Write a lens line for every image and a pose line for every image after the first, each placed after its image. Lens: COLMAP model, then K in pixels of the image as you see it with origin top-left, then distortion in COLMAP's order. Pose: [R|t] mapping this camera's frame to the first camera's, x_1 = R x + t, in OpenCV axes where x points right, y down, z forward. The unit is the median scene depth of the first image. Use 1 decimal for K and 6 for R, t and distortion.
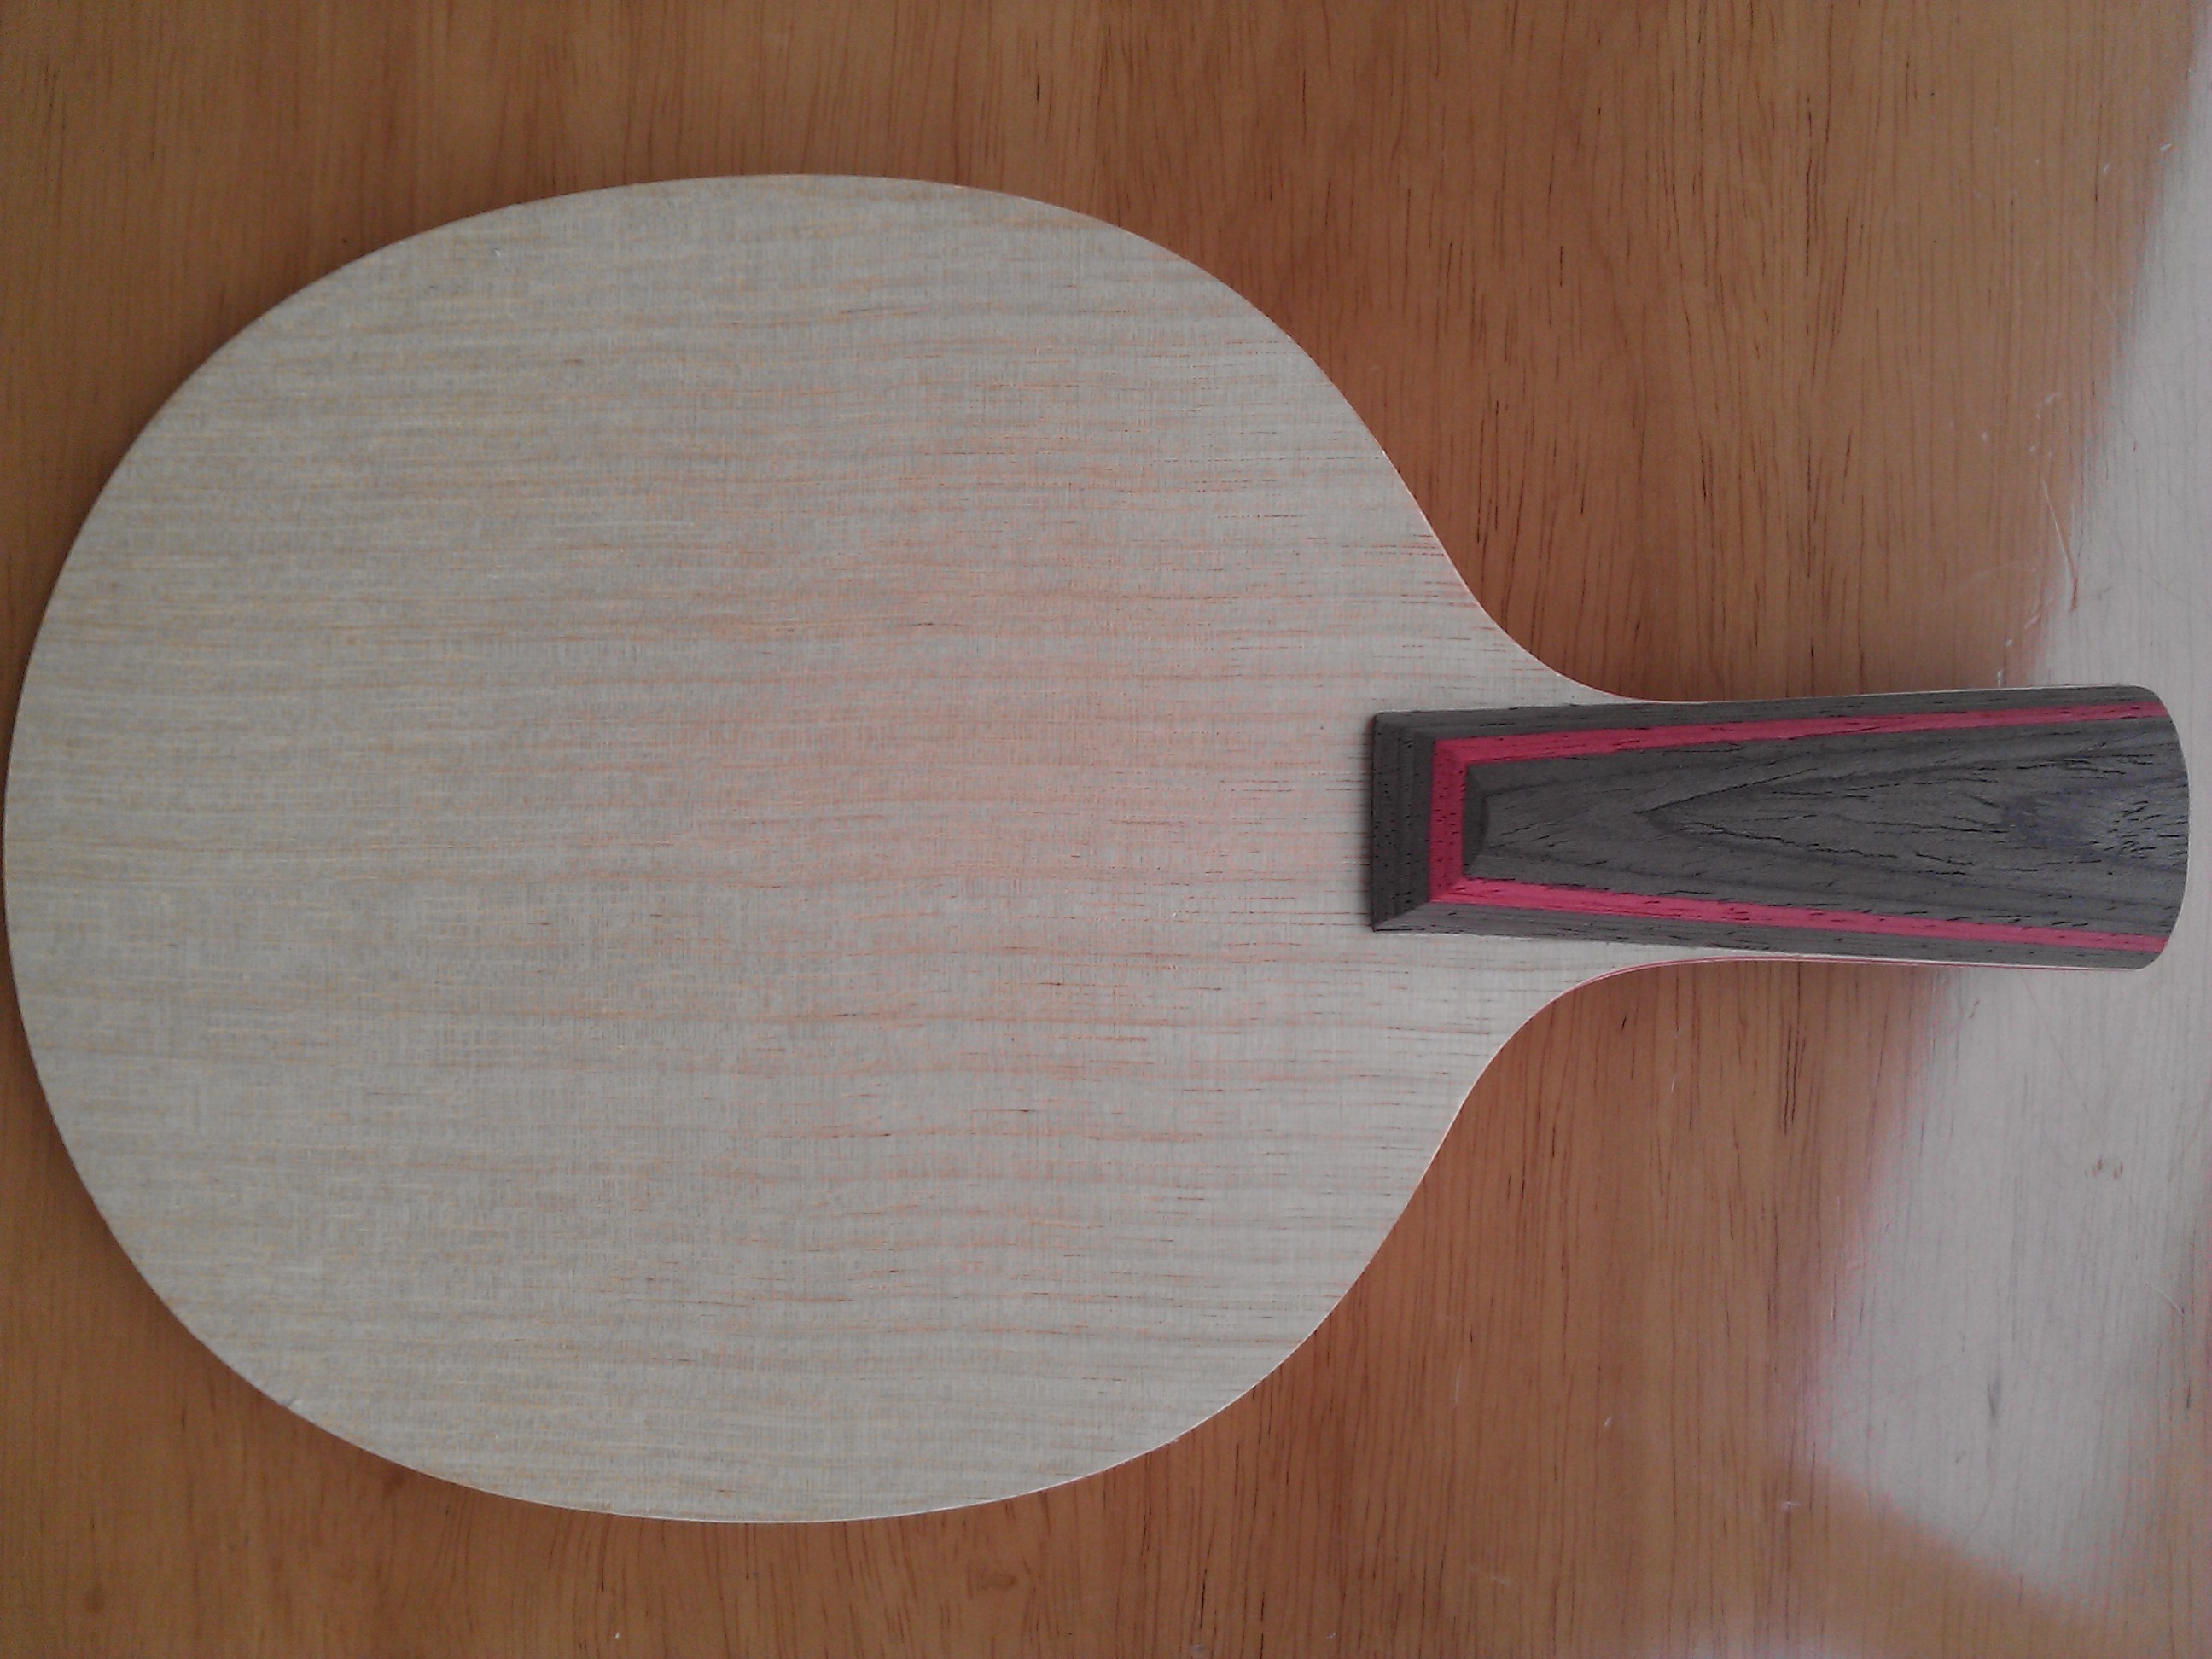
lens RADIAL K [[1837.0, 0, 1106.0], [0, 1837.0, 829.5], [0, 0, 1]] dist [-0.060807, 0.069310]
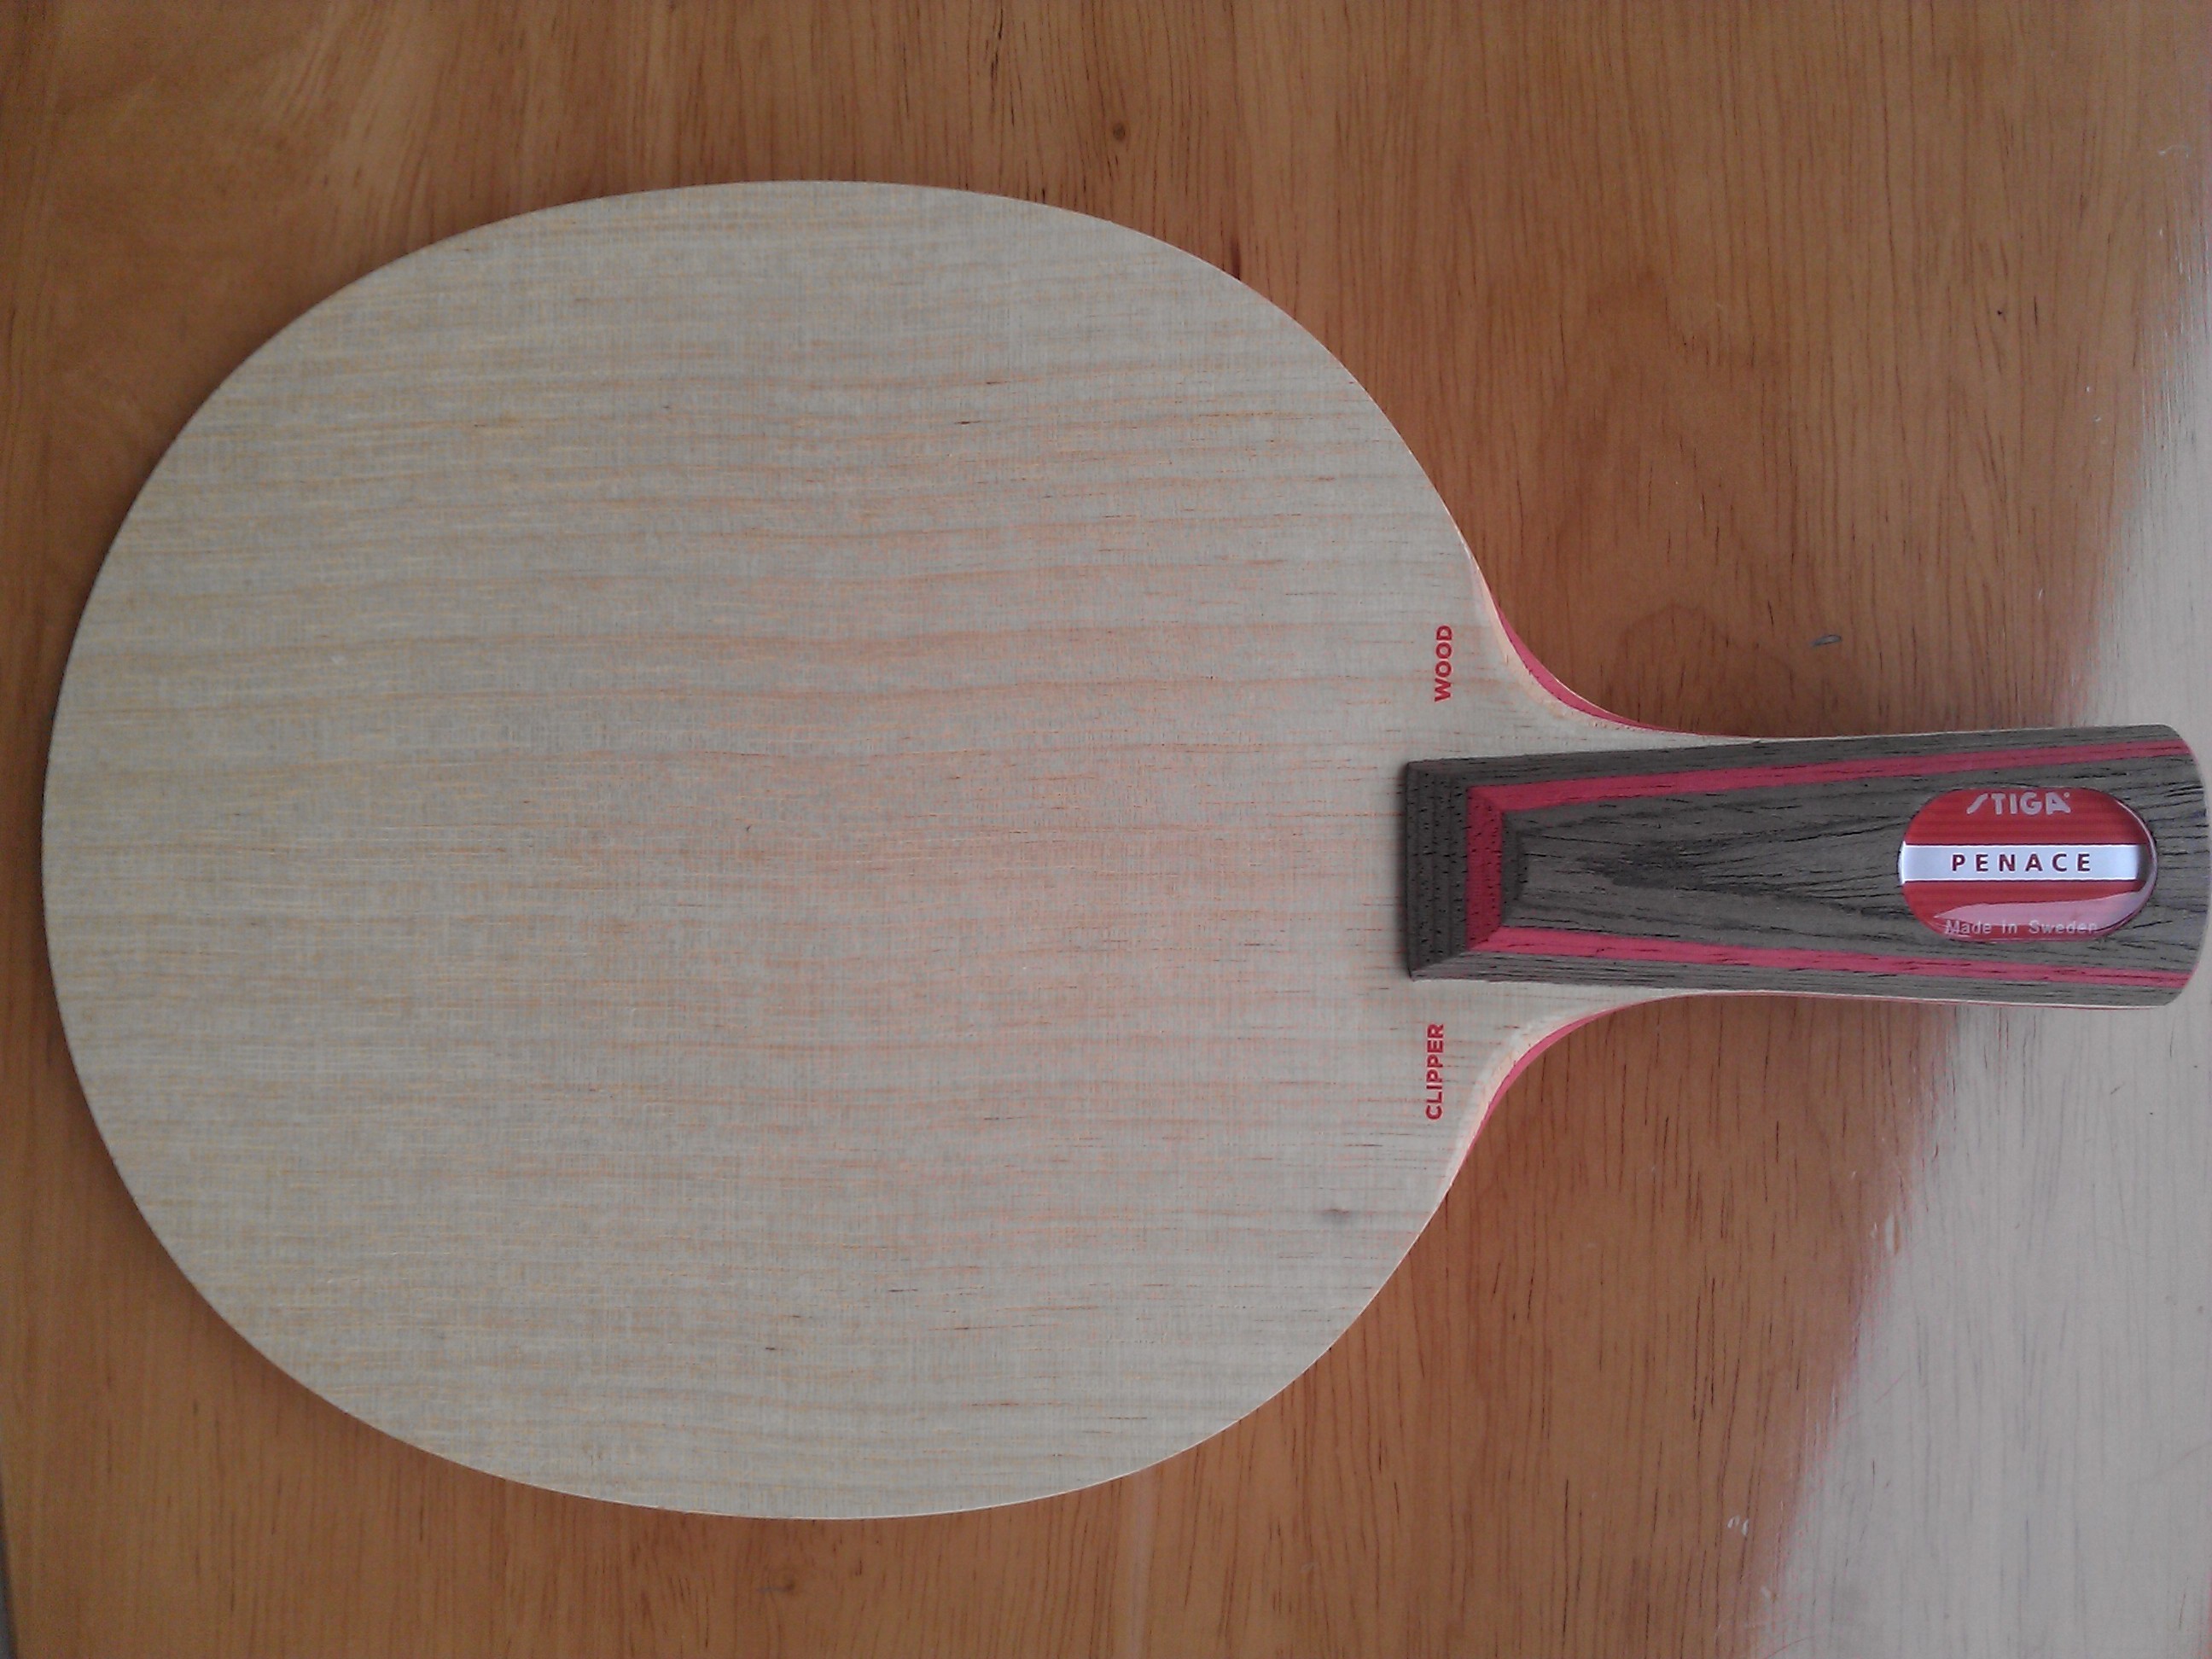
lens RADIAL K [[1837.0, 0, 1106.0], [0, 1837.0, 829.5], [0, 0, 1]] dist [-0.060807, 0.069310]
pose [[0.999873, -0.012339, -0.010055, -0.106908], [0.012506, 0.999783, 0.016656, -0.502103], [0.009847, -0.016779, 0.999811, -0.001871]]
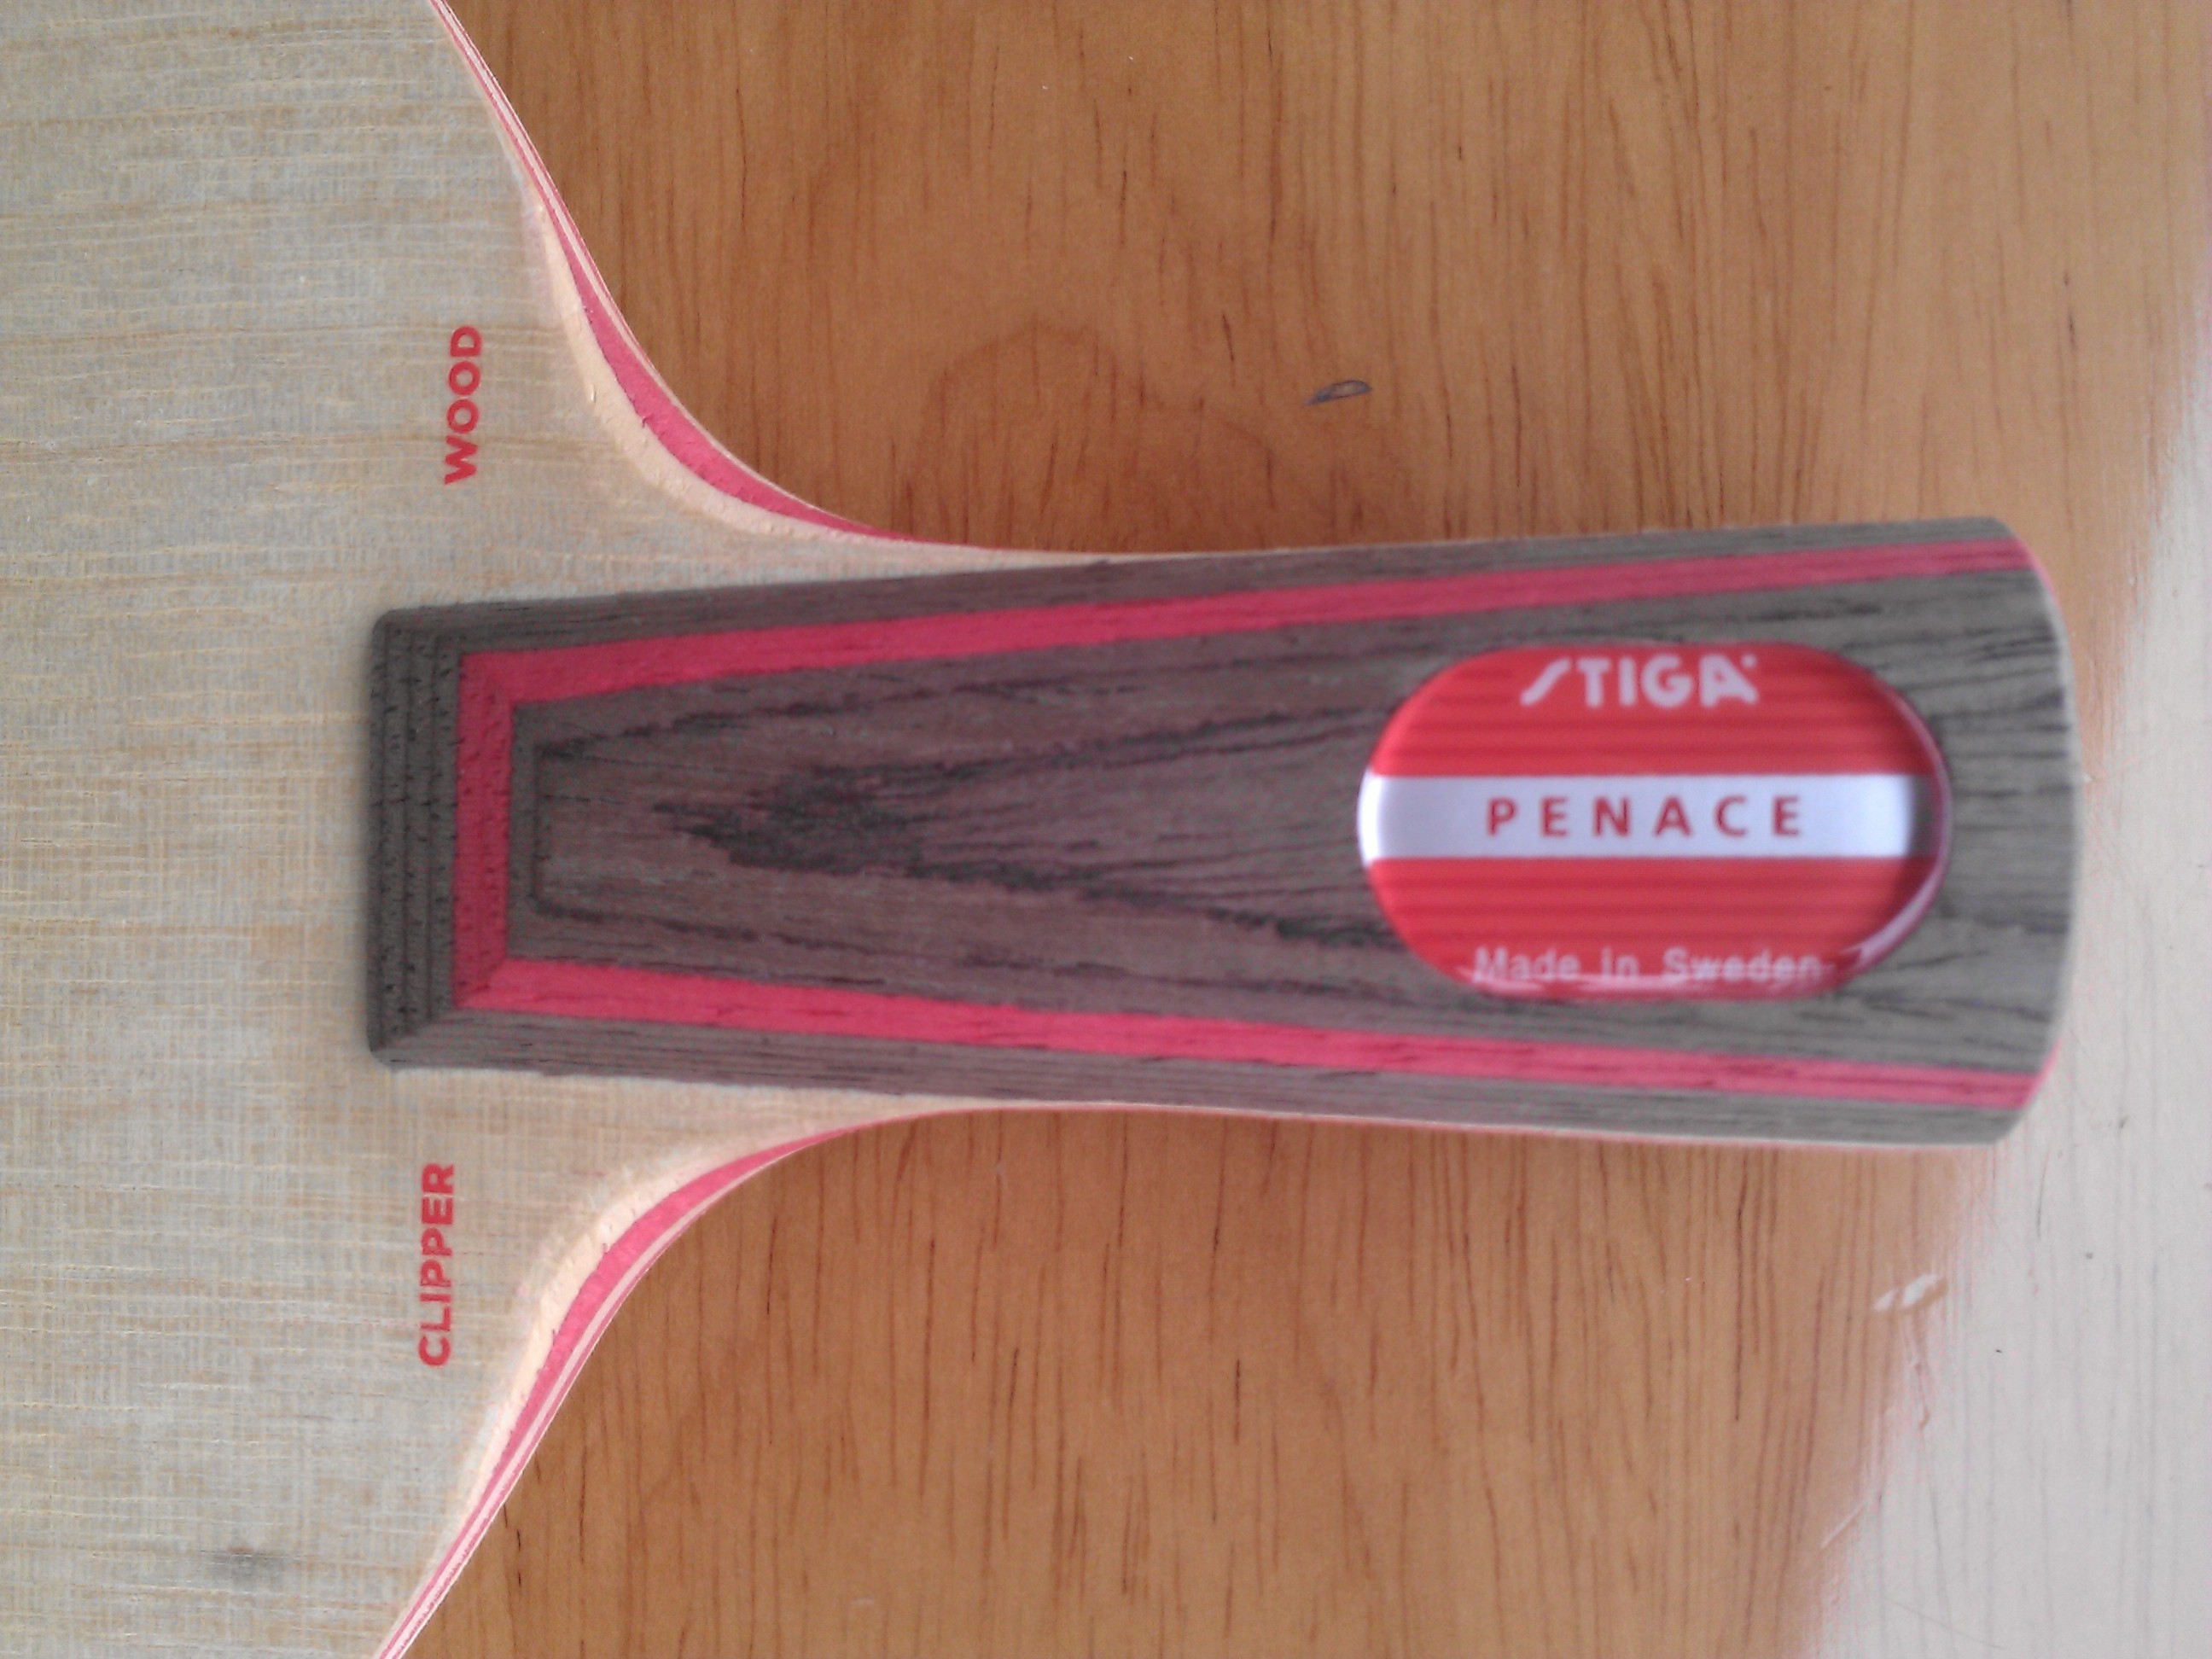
lens RADIAL K [[1837.0, 0, 1106.0], [0, 1837.0, 829.5], [0, 0, 1]] dist [-0.060807, 0.069310]
pose [[0.999812, -0.007494, -0.017859, 0.224278], [0.007342, 0.999936, -0.008551, -0.460371], [0.017922, 0.008419, 0.999804, 0.501879]]
